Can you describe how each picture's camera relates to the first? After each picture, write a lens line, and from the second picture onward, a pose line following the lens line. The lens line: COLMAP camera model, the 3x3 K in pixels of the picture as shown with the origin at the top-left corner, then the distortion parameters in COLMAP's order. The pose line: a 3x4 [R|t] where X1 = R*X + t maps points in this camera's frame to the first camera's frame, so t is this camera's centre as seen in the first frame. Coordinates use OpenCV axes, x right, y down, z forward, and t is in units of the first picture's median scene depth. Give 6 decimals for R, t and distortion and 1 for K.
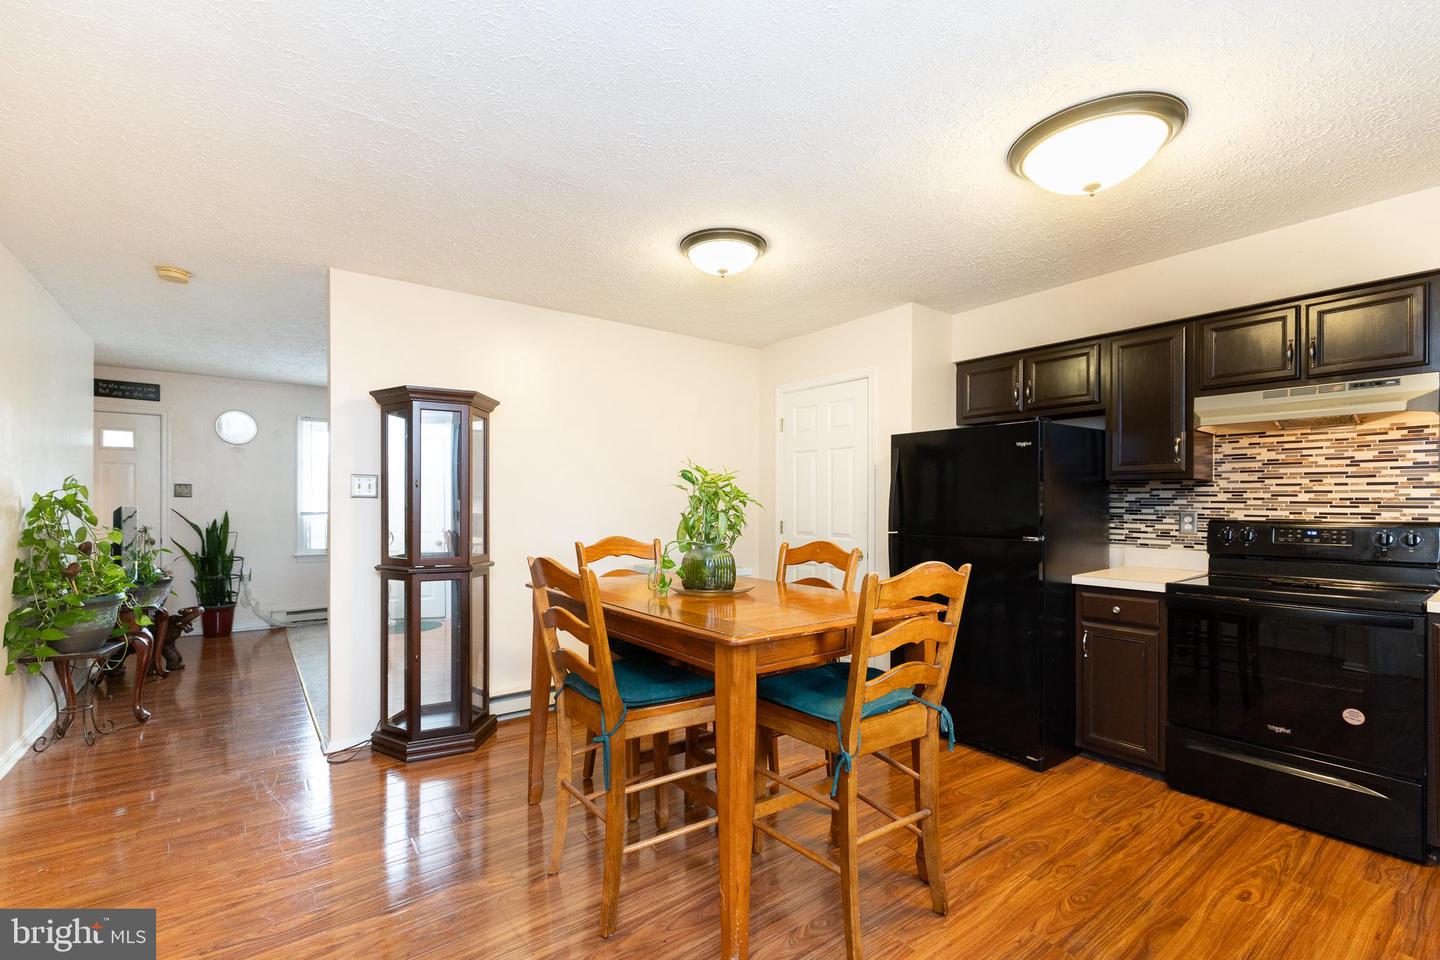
lens RADIAL K [[635.9, 0, 715.6], [0, 635.9, 502.2], [0, 0, 1]] dist [-0.003242, 0.003210]
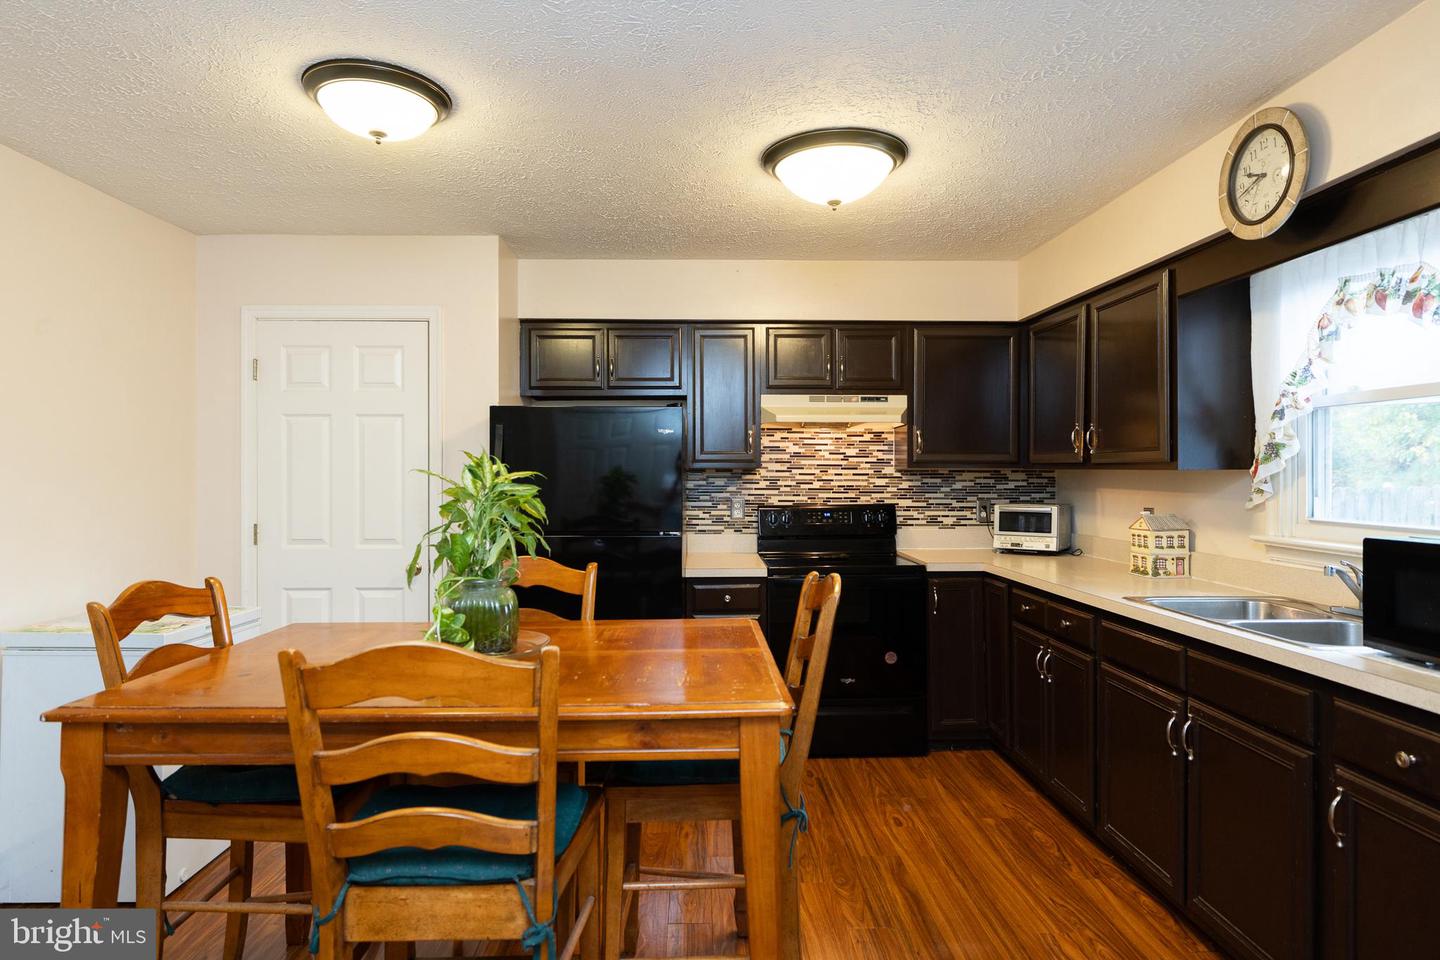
lens RADIAL K [[804.2, 0, 702.1], [0, 804.2, 470.4], [0, 0, 1]] dist [0.002403, -0.003957]
pose [[0.584746, 0.001436, 0.811215, -0.416693], [0.001702, 0.999994, -0.002997, -0.029423], [-0.811215, 0.003134, 0.584740, 0.270505]]
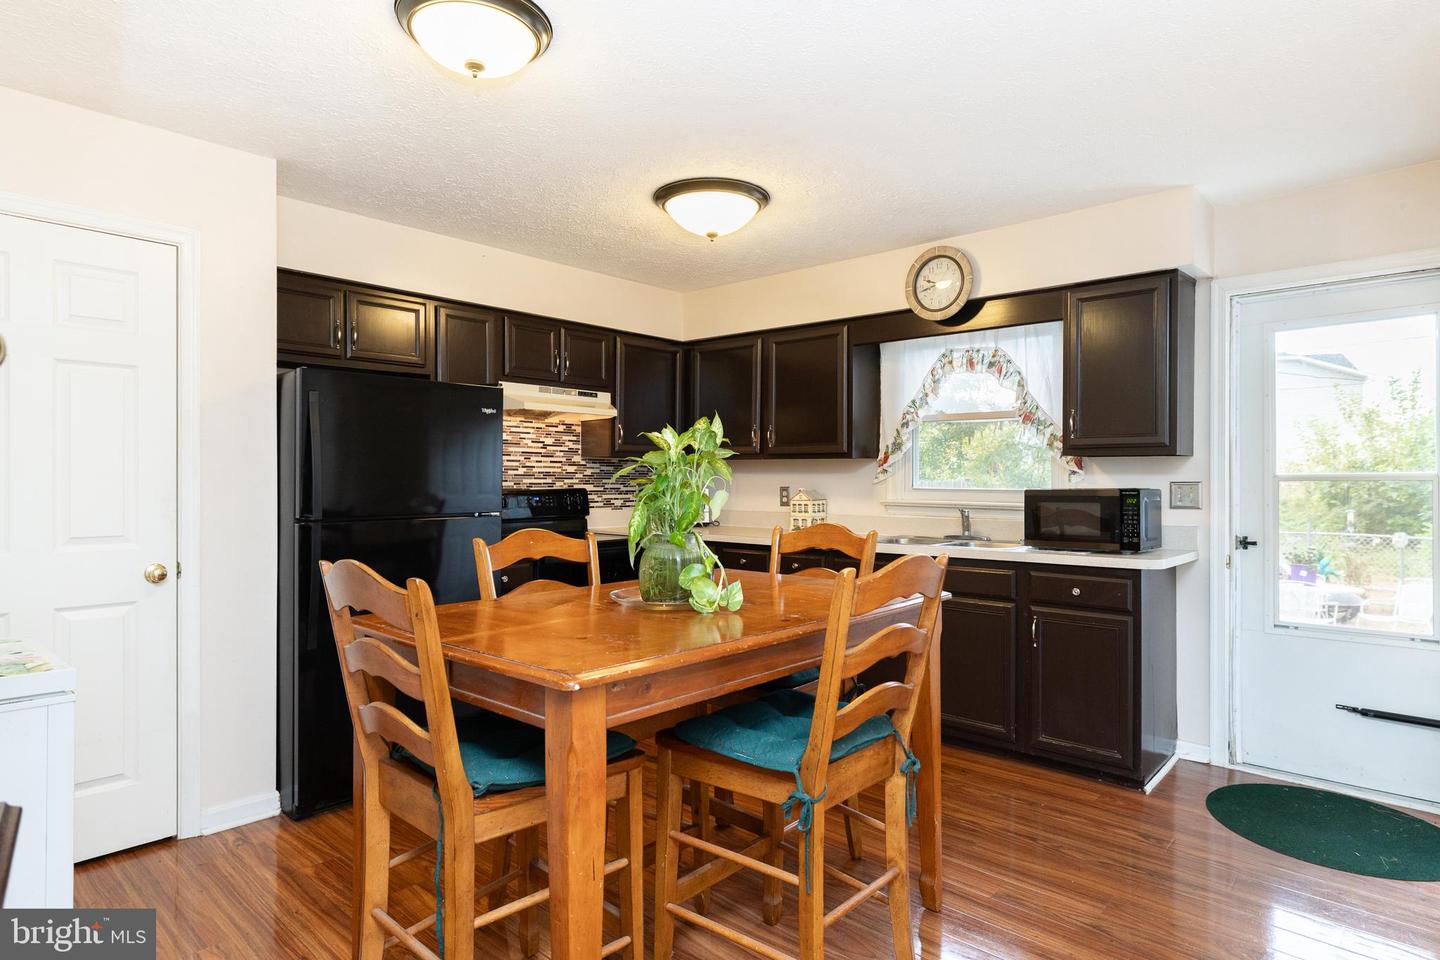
lens RADIAL K [[804.2, 0, 729.3], [0, 804.2, 480.2], [0, 0, 1]] dist [0.002403, -0.003957]
pose [[-0.194669, -0.005054, 0.980856, -0.694058], [-0.002881, 0.999985, 0.004581, 0.001738], [-0.980865, -0.001934, -0.194680, 0.861530]]
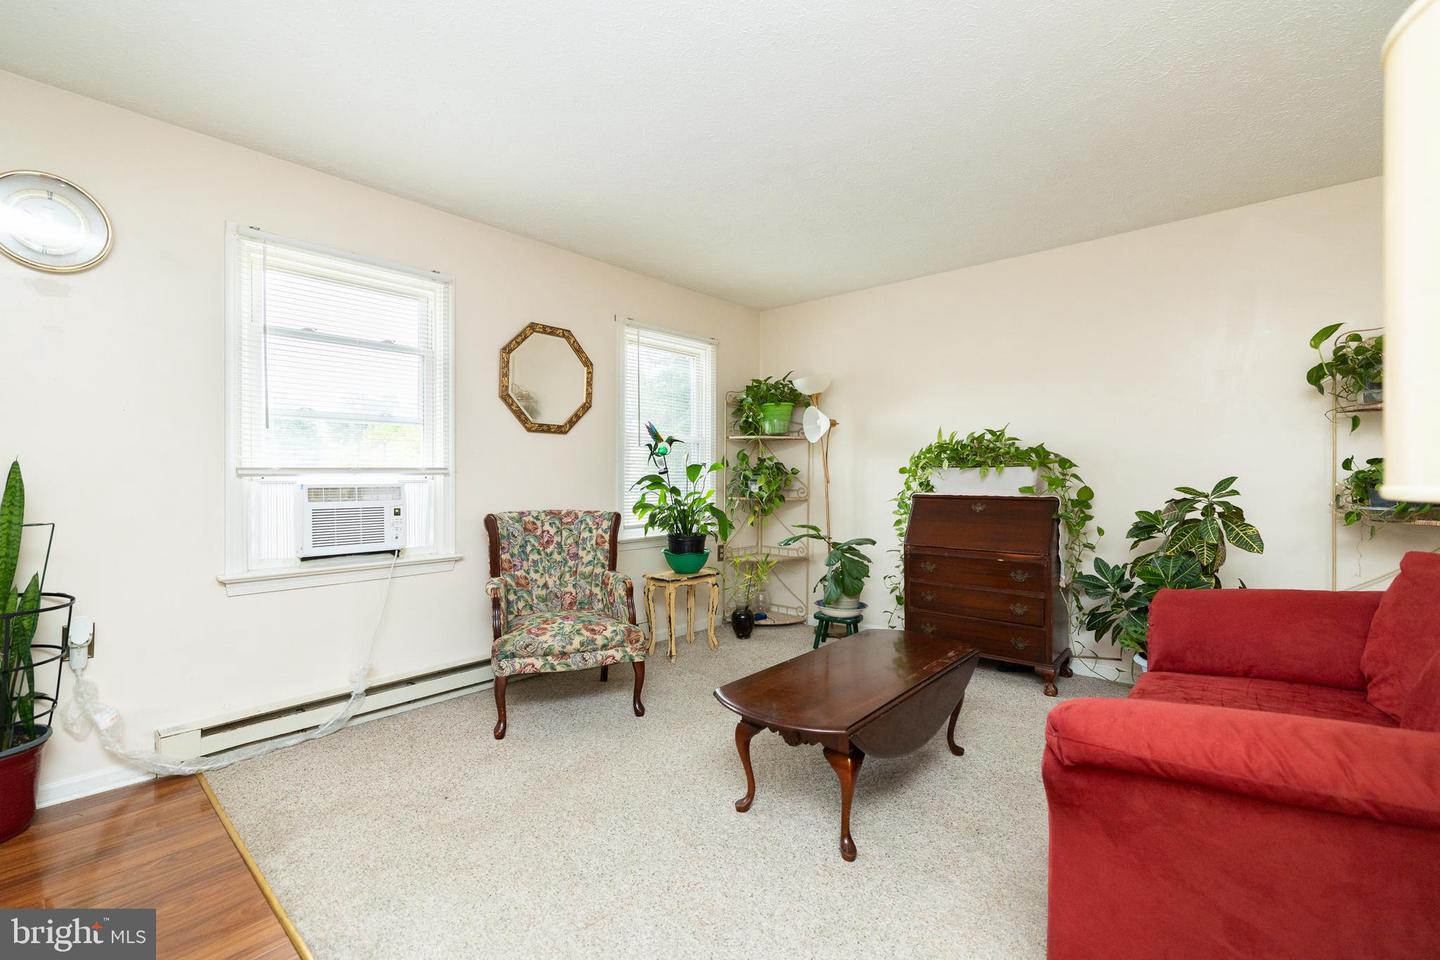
lens RADIAL K [[635.9, 0, 706.6], [0, 635.9, 479.2], [0, 0, 1]] dist [-0.003242, 0.003210]
pose [[0.979474, 0.001697, 0.201564, -0.931838], [-0.002733, 0.999984, 0.004865, 0.040330], [-0.201553, -0.005316, 0.979463, 1.157879]]
